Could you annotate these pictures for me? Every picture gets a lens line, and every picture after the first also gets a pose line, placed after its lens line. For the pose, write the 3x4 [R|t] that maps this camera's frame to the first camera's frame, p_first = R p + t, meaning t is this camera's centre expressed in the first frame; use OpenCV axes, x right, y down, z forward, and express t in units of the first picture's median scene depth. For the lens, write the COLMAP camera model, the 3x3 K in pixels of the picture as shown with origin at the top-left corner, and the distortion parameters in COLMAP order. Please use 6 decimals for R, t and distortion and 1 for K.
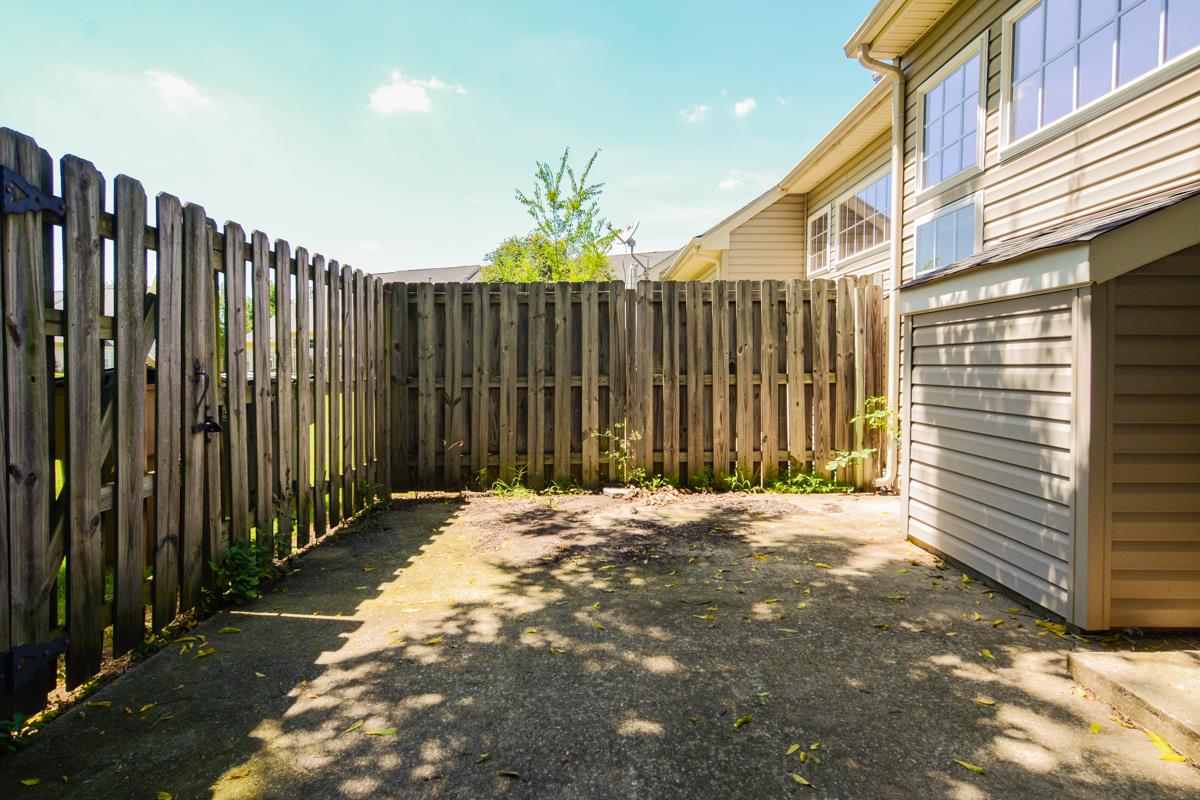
lens RADIAL K [[585.0, 0, 619.4], [0, 585.0, 380.2], [0, 0, 1]] dist [-0.018432, -0.000771]
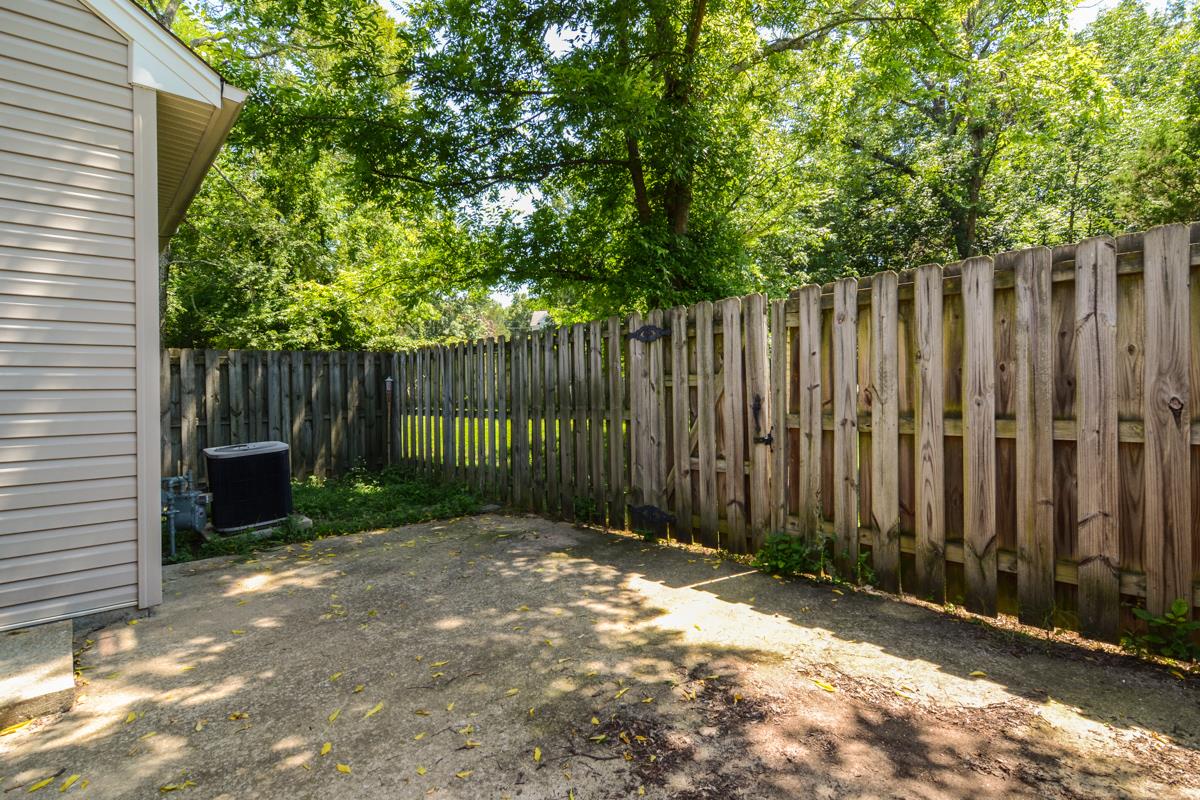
lens RADIAL K [[585.0, 0, 619.4], [0, 585.0, 380.2], [0, 0, 1]] dist [-0.018432, -0.000771]
pose [[-0.741705, -0.013842, -0.670583, 0.649069], [-0.006323, 0.999887, -0.013645, -0.055170], [0.670696, -0.005881, -0.741709, 2.153878]]
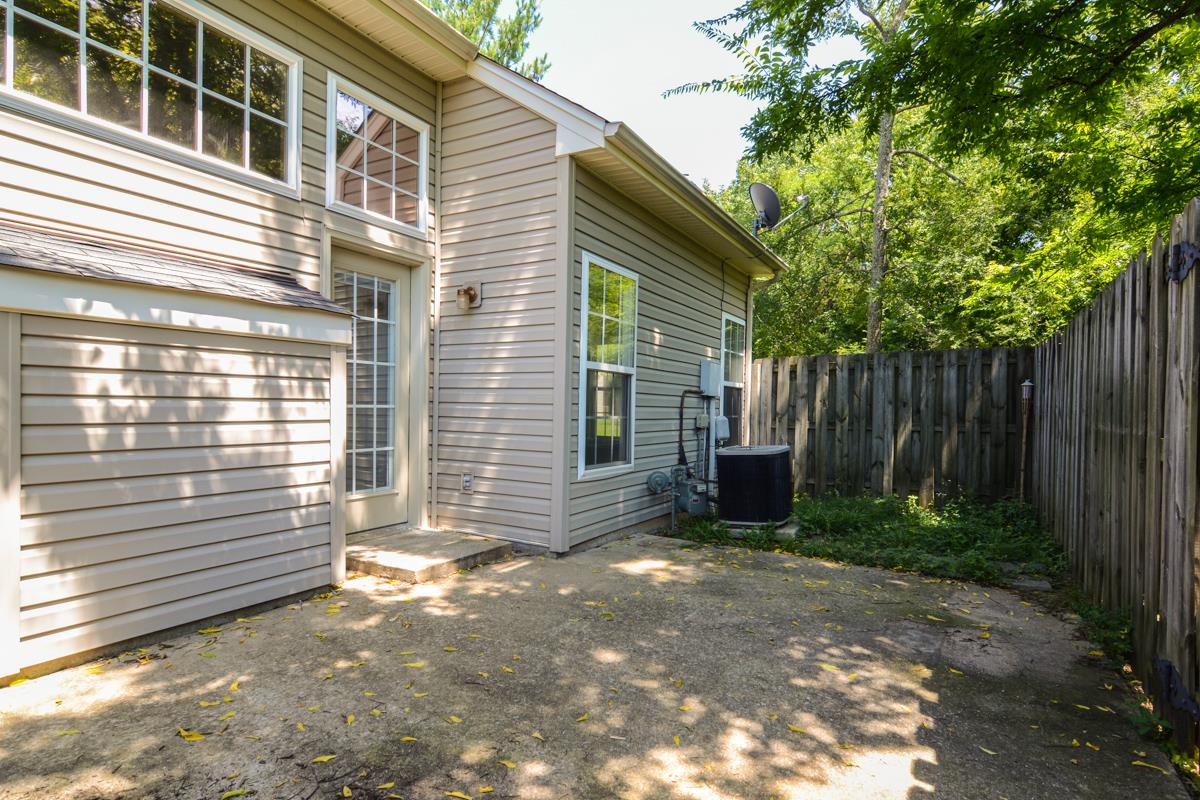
lens RADIAL K [[629.5, 0, 600.0], [0, 629.5, 400.0], [0, 0, 1]] dist [0.032451, -0.013457]
pose [[-0.843131, -0.025323, 0.537112, -0.567899], [-0.017725, 0.999656, 0.019306, -0.049099], [-0.537416, 0.006757, -0.843290, 1.984803]]
